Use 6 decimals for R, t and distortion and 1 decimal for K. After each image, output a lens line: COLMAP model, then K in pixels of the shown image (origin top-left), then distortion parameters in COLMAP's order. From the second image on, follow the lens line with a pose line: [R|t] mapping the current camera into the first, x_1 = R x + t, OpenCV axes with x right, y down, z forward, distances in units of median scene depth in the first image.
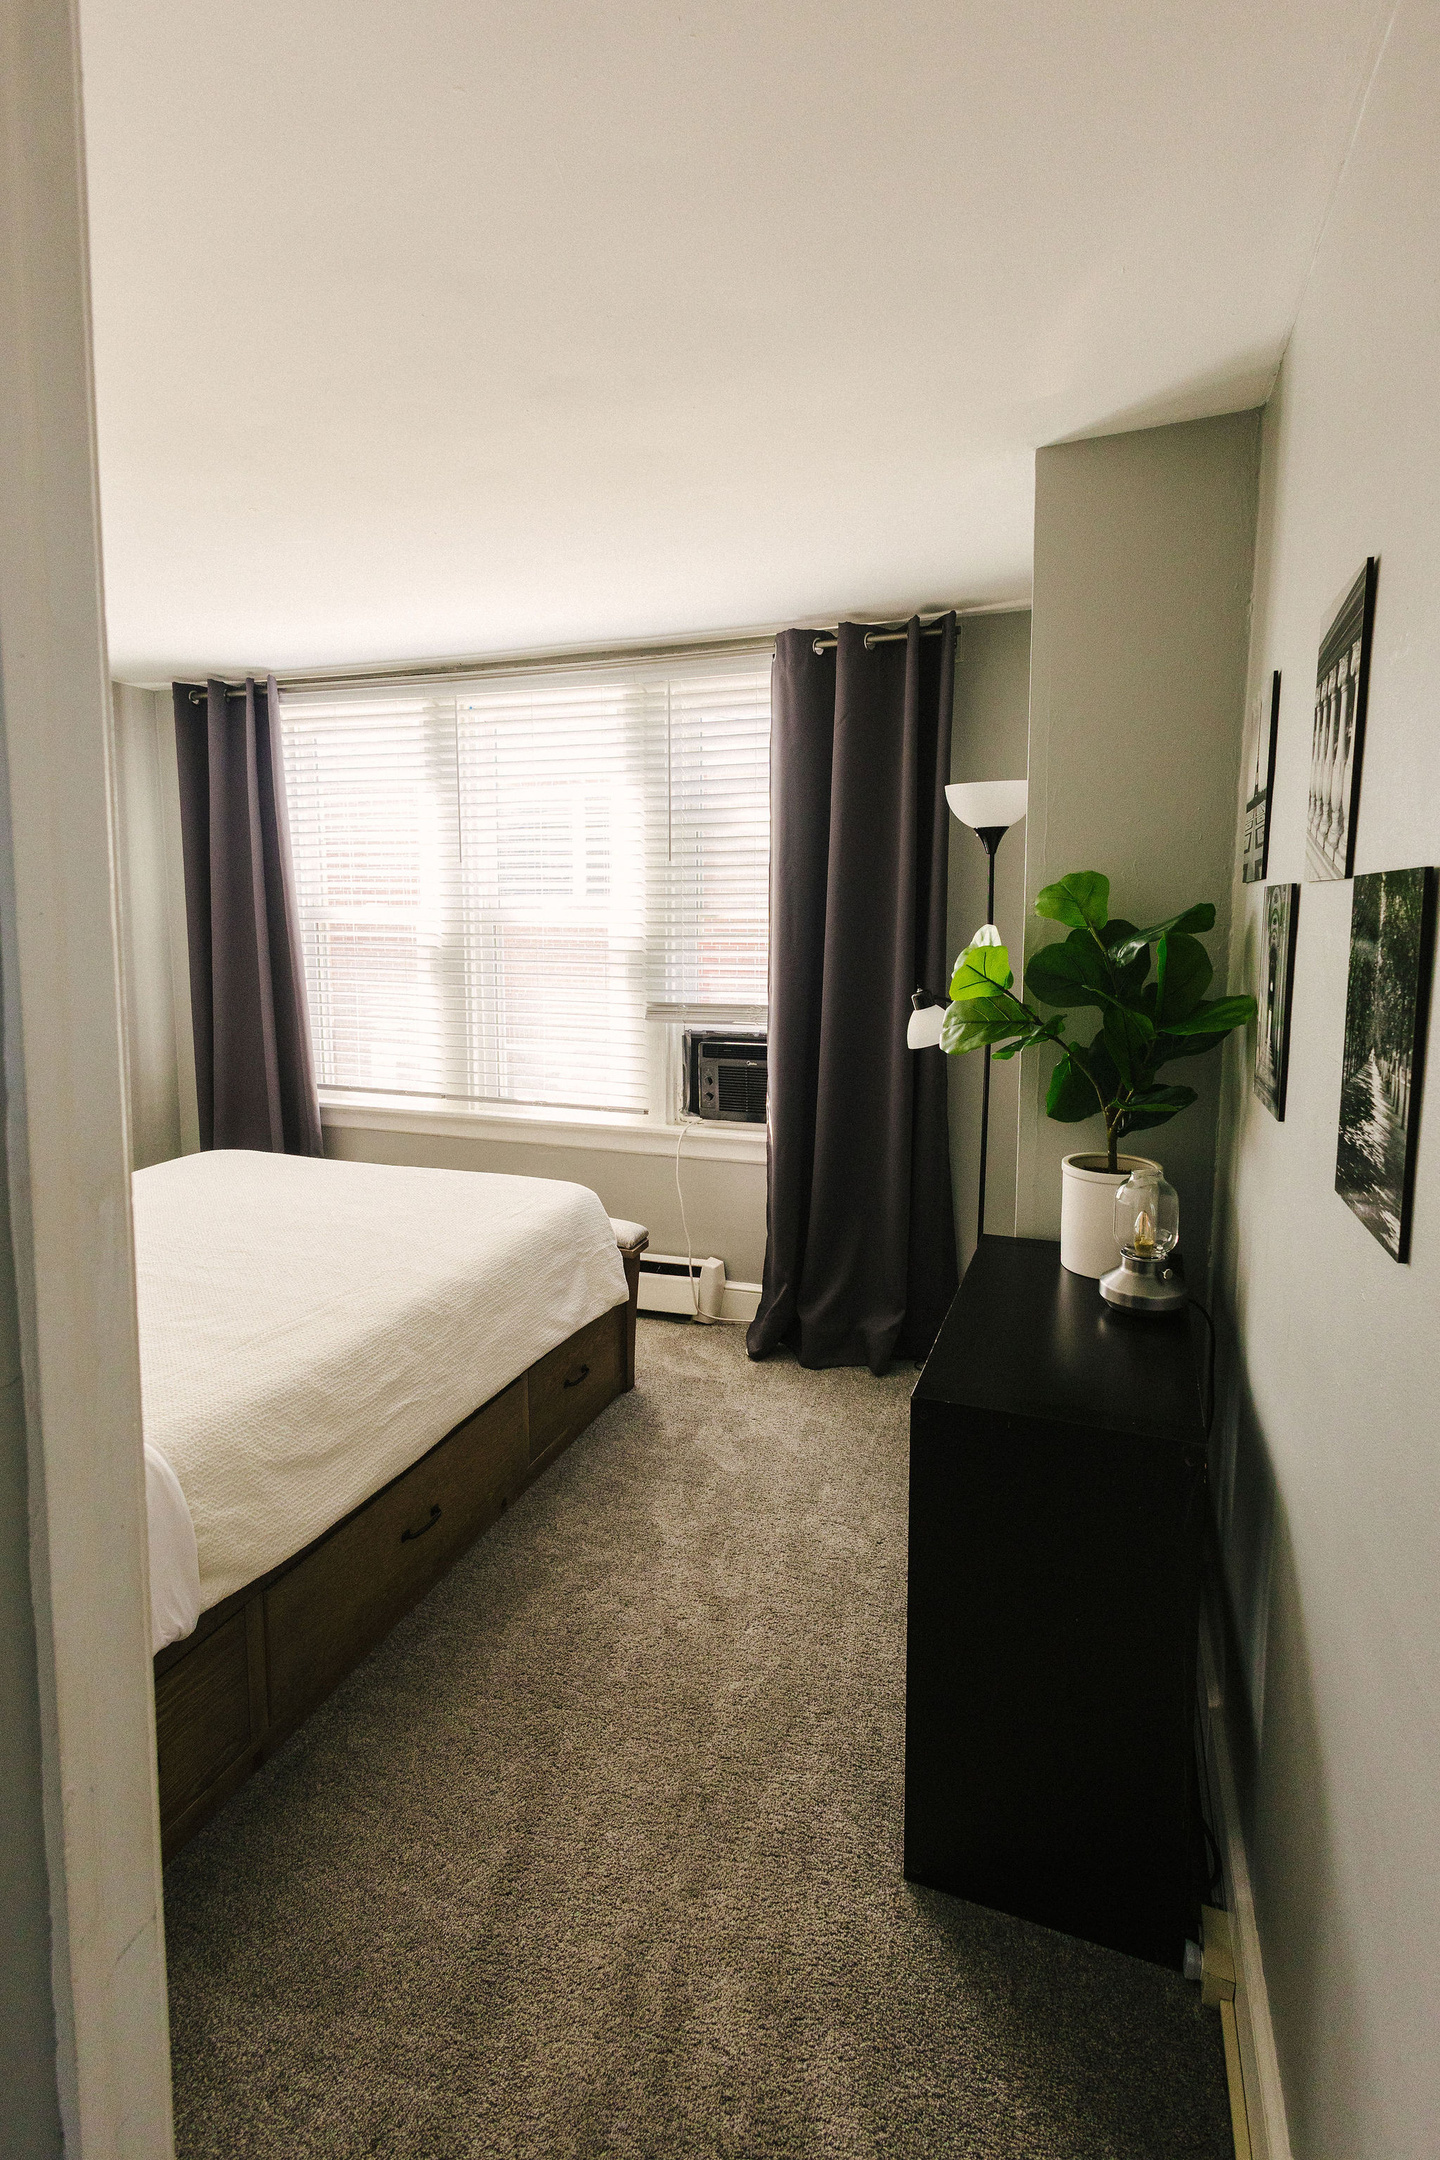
lens RADIAL K [[1022.9, 0, 717.7], [0, 1022.9, 1041.4], [0, 0, 1]] dist [-0.000089, 0.000145]
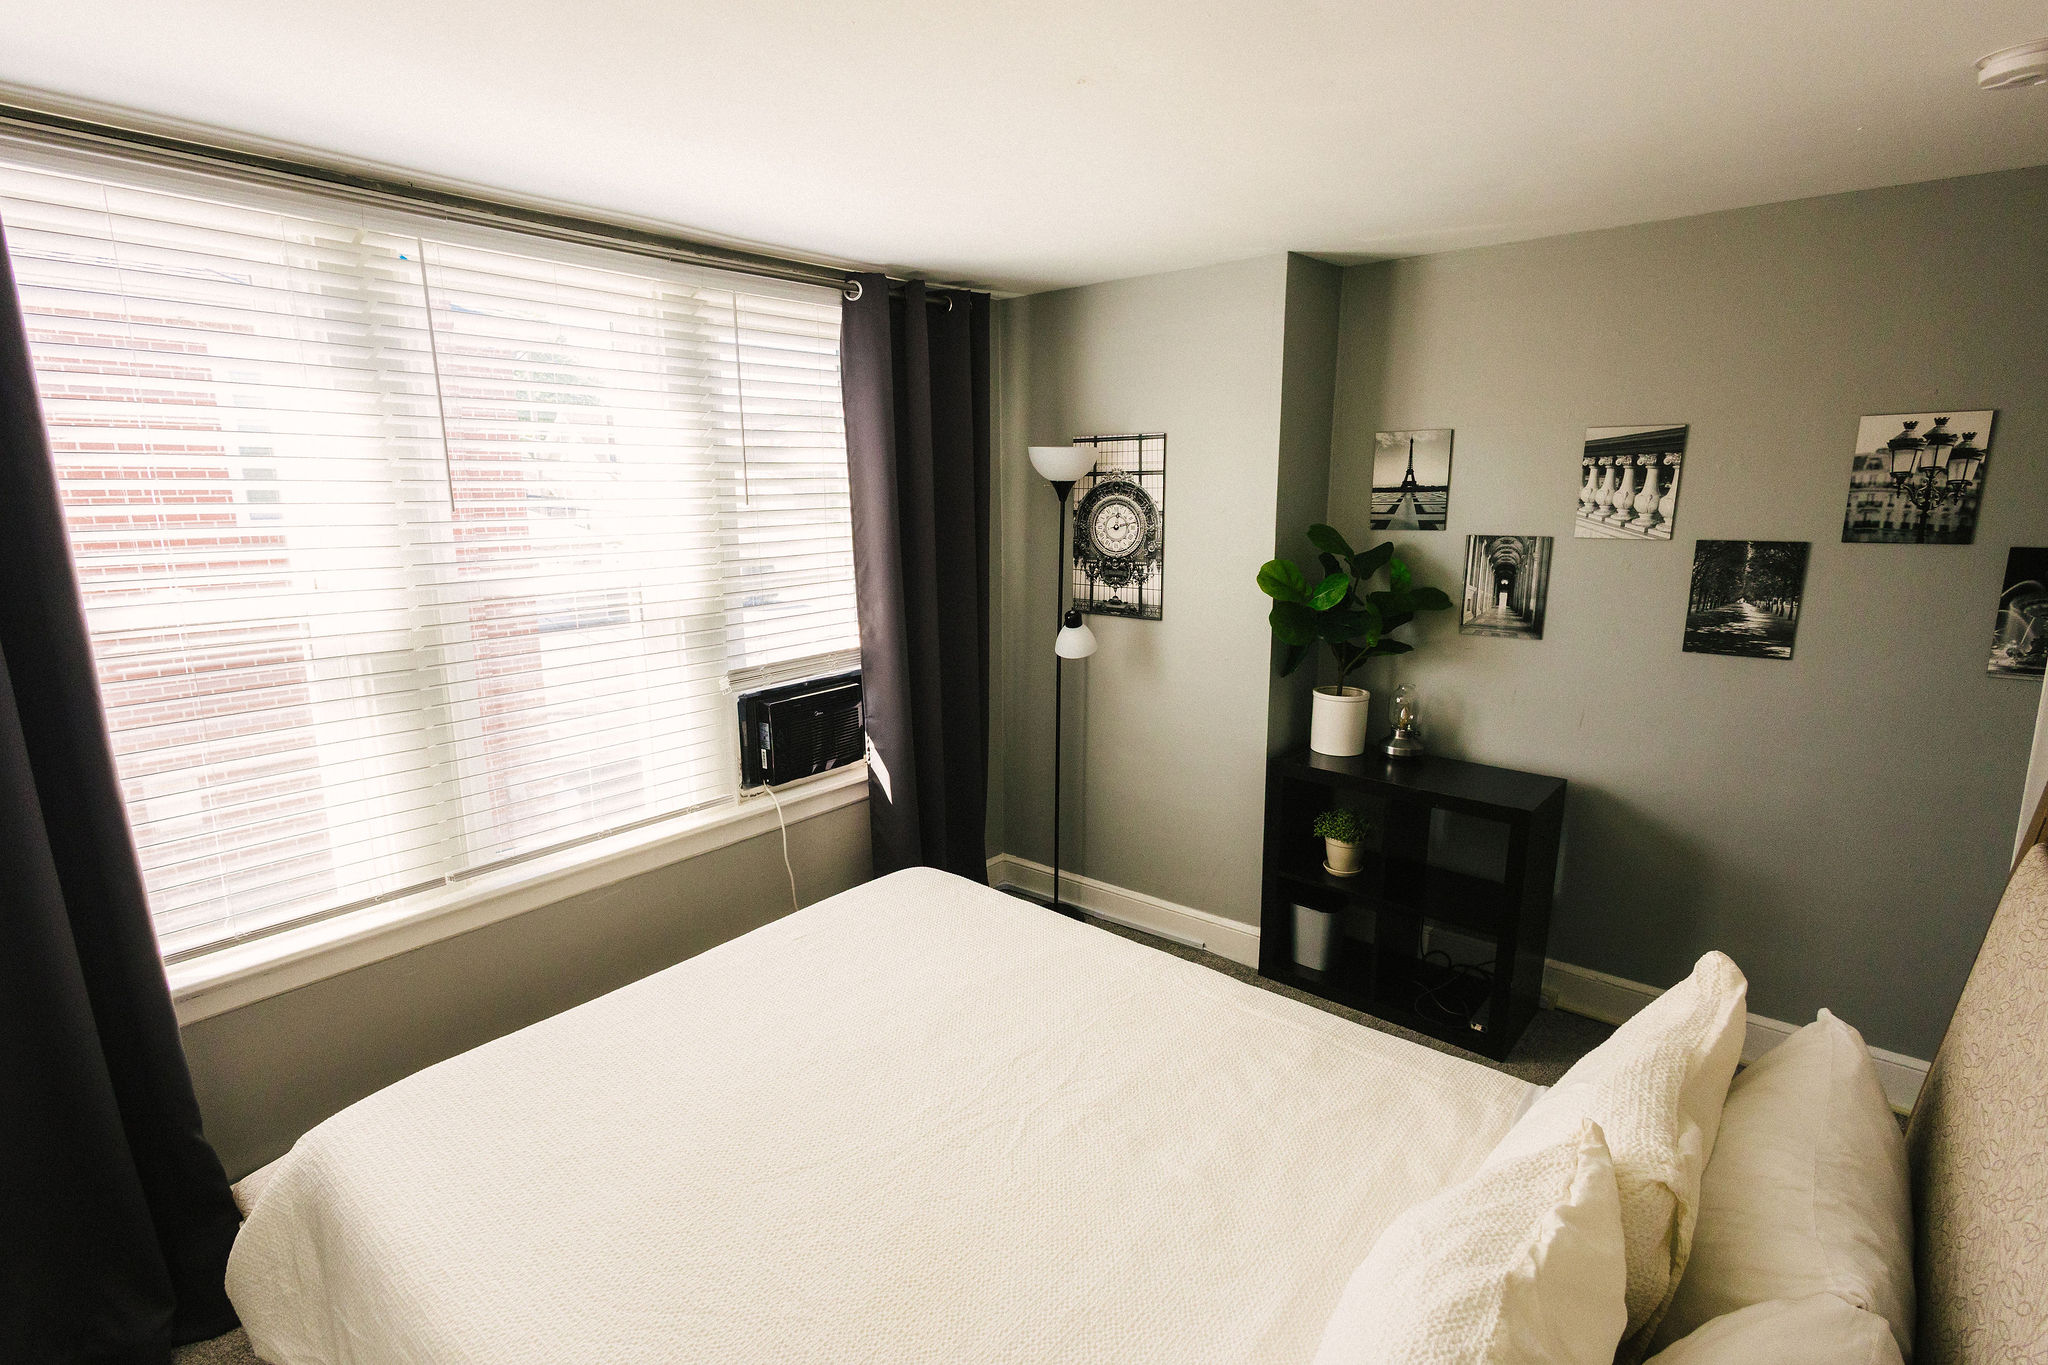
lens RADIAL K [[947.5, 0, 1019.1], [0, 947.5, 687.9], [0, 0, 1]] dist [-0.001114, -0.000115]
pose [[0.351166, -0.201791, 0.914310, -0.817902], [0.135189, 0.977195, 0.163746, -0.140560], [-0.926502, 0.066102, 0.370438, 0.558975]]
